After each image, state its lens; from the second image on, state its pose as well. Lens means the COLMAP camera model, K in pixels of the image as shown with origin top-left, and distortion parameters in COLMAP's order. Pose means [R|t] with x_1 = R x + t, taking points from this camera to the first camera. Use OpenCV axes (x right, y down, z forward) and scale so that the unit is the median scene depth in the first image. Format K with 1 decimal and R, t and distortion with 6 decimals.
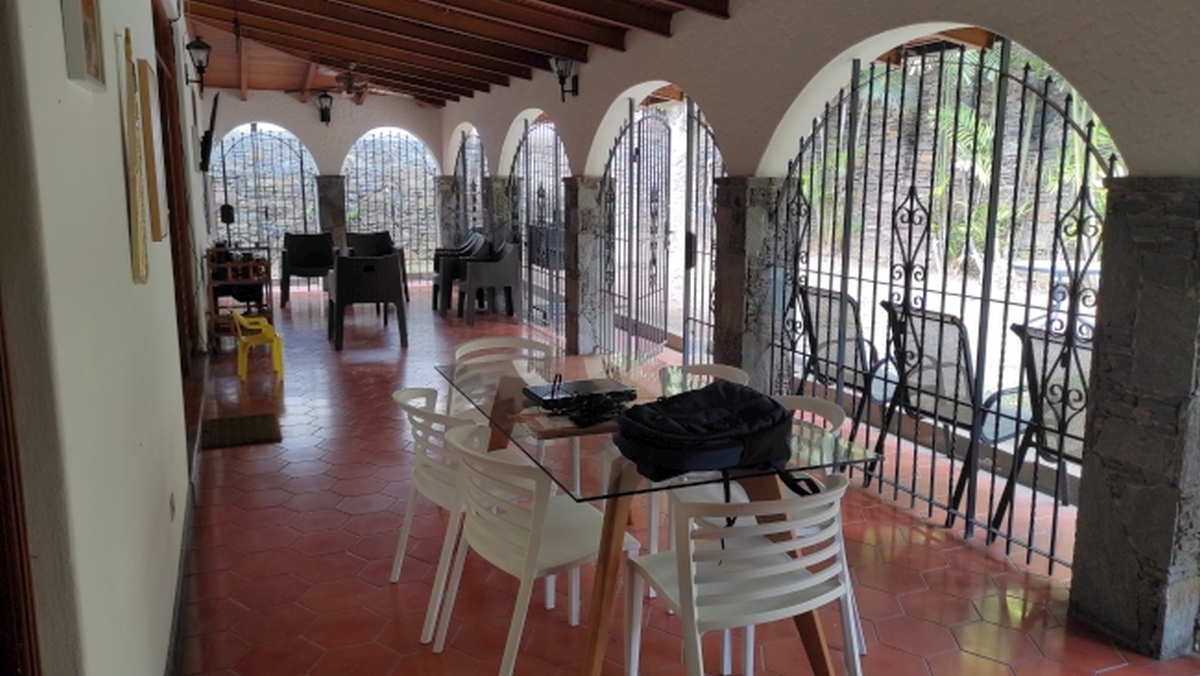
lens RADIAL K [[896.3, 0, 605.8], [0, 896.3, 332.1], [0, 0, 1]] dist [0.076531, -0.077635]
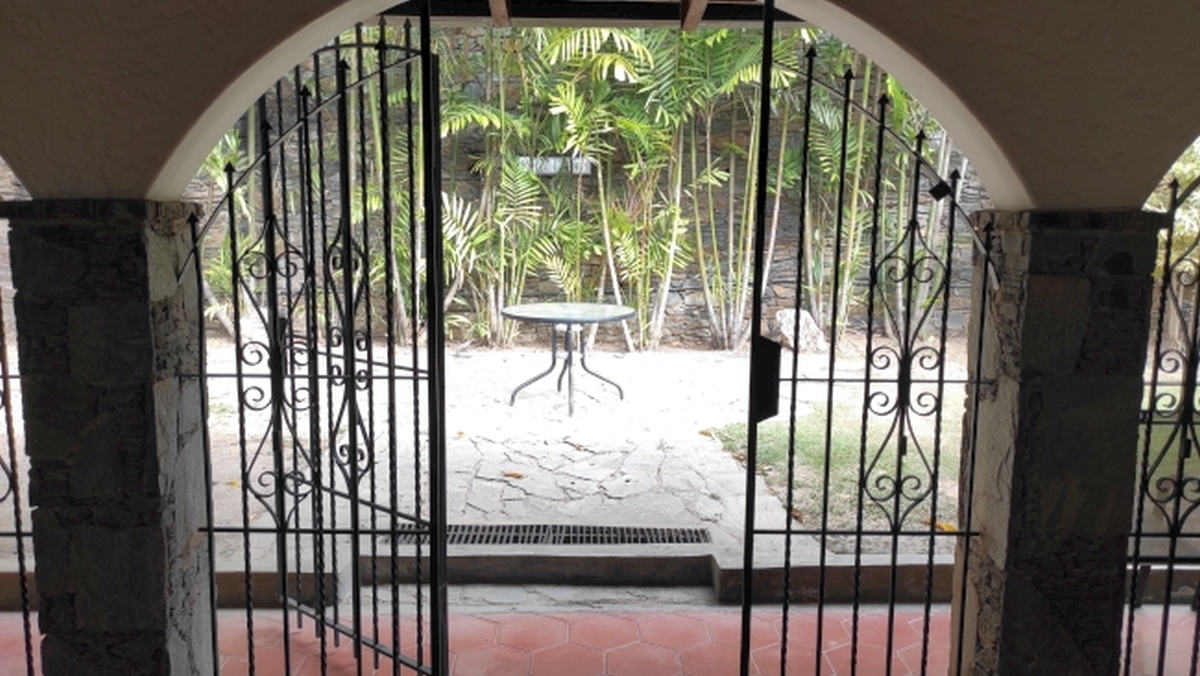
lens RADIAL K [[896.3, 0, 605.8], [0, 896.3, 332.1], [0, 0, 1]] dist [0.076531, -0.077635]
pose [[0.486317, -0.110870, 0.866720, -0.274864], [0.135605, 0.989476, 0.050486, -0.133663], [-0.863196, 0.092979, 0.496233, 0.811203]]
